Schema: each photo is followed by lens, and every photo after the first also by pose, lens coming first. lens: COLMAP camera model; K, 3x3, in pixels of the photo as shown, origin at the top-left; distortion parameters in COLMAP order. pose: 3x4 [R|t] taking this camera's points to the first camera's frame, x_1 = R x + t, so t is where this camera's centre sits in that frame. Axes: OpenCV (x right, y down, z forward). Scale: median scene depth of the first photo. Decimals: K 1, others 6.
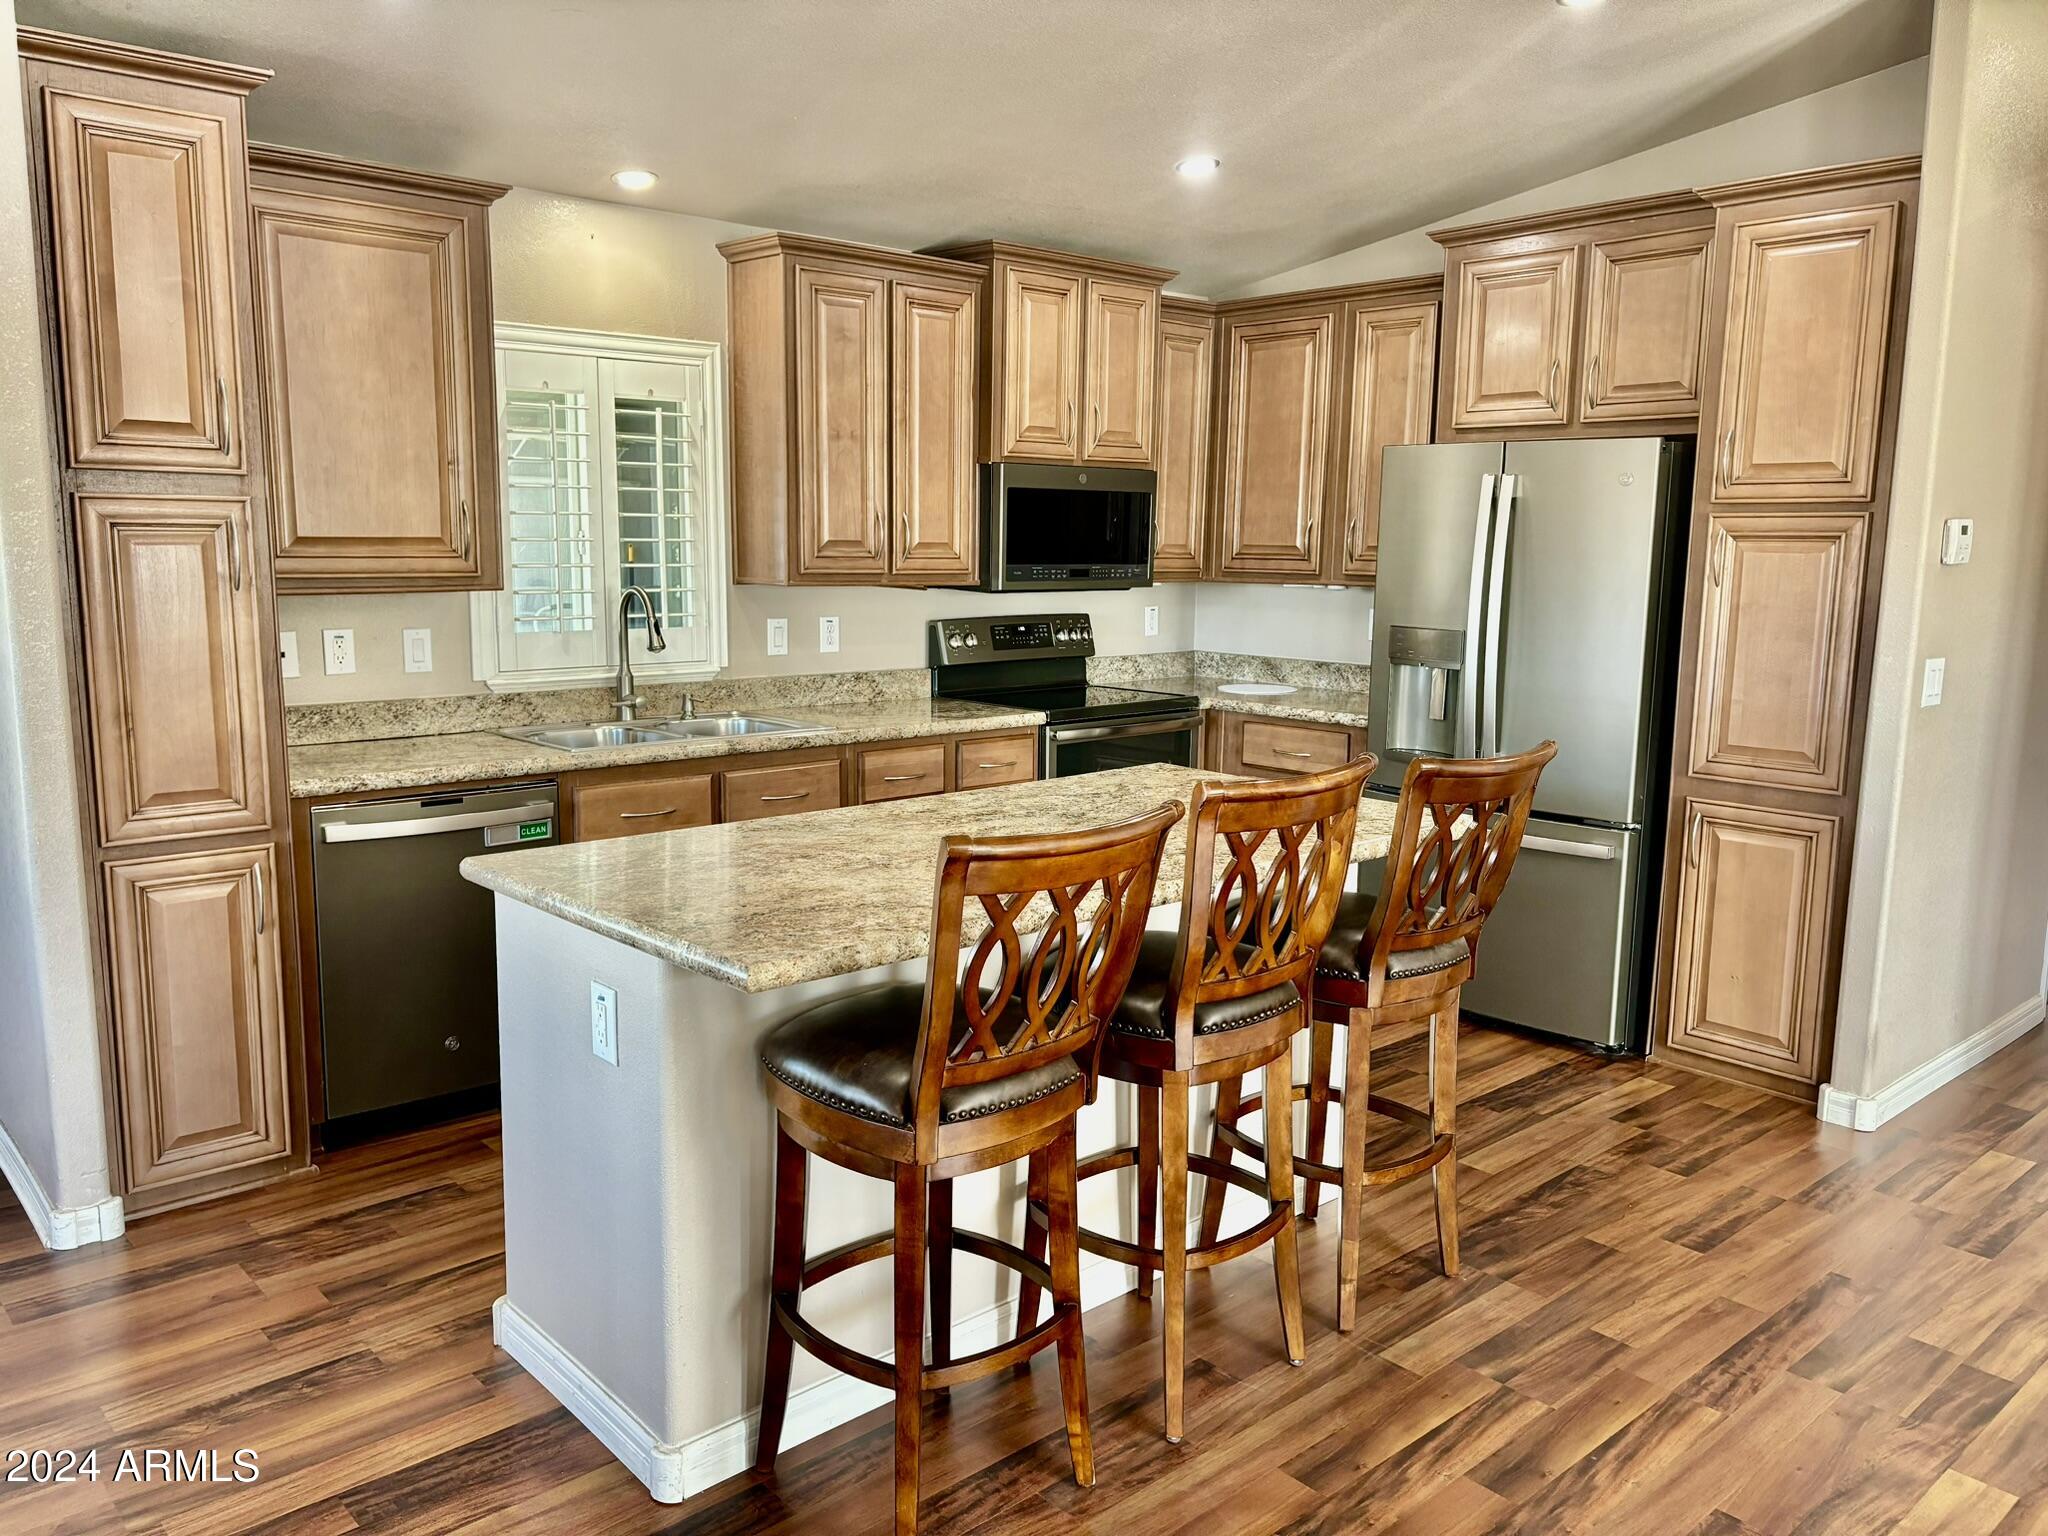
lens RADIAL K [[1543.4, 0, 1025.9], [0, 1543.4, 771.7], [0, 0, 1]] dist [0.058230, -0.051642]
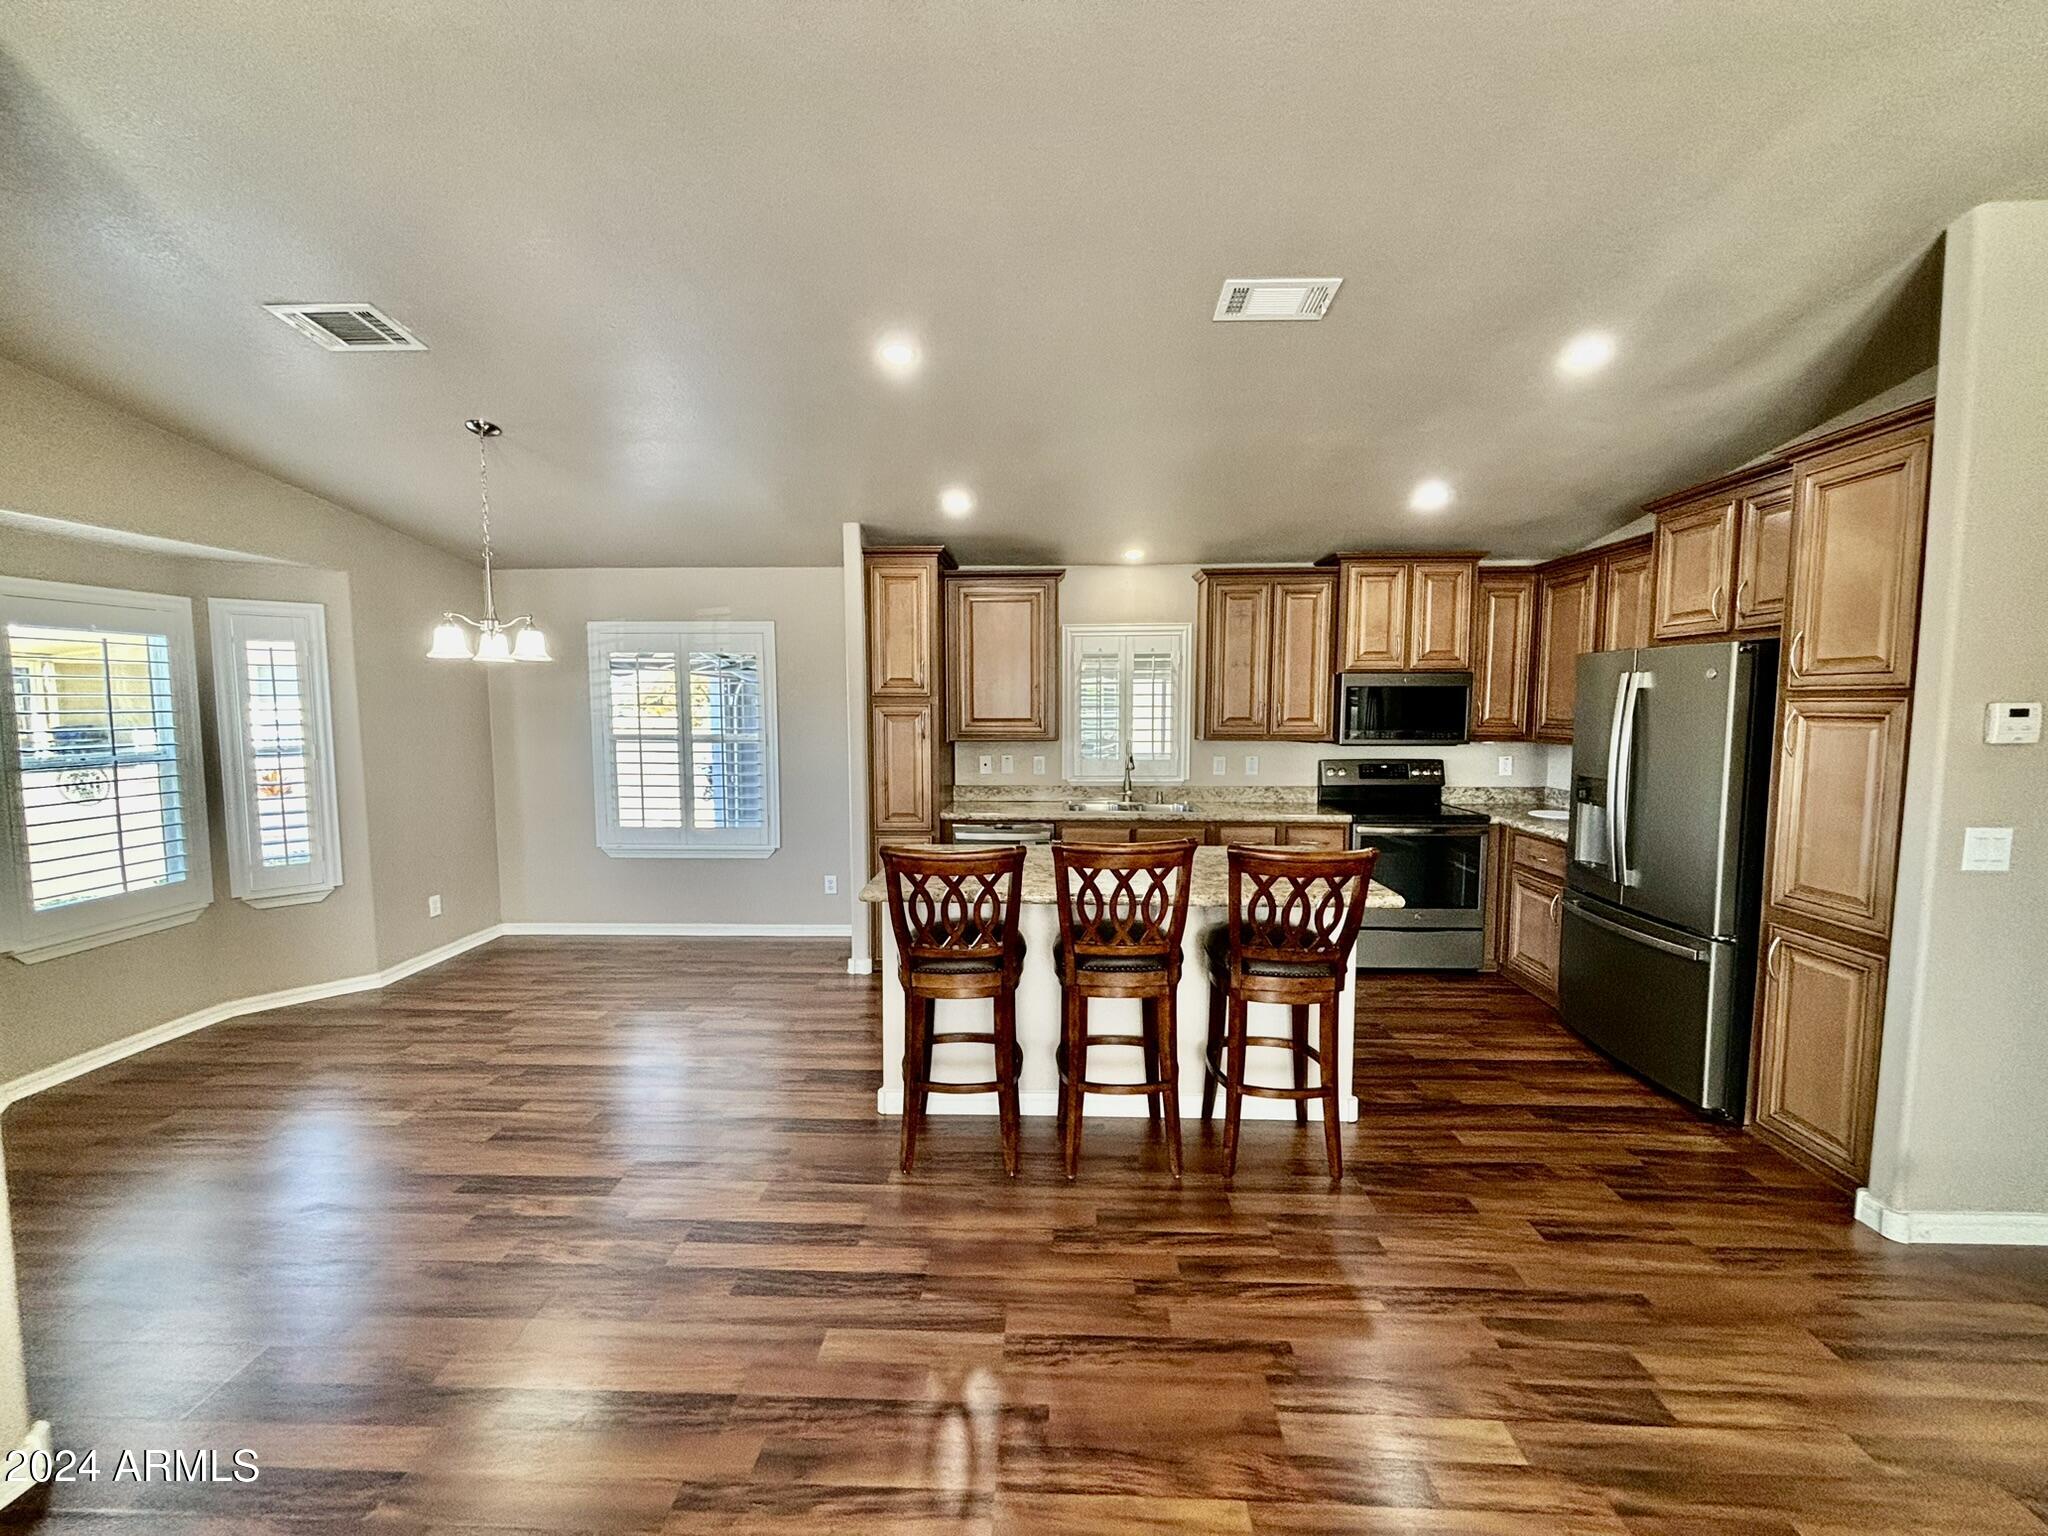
lens RADIAL K [[821.7, 0, 1021.5], [0, 821.7, 765.3], [0, 0, 1]] dist [0.003591, -0.000890]
pose [[0.715833, 0.040999, -0.697067, 0.460774], [-0.097167, 0.994411, -0.041295, -0.024550], [0.691478, 0.097292, 0.715816, 0.098164]]
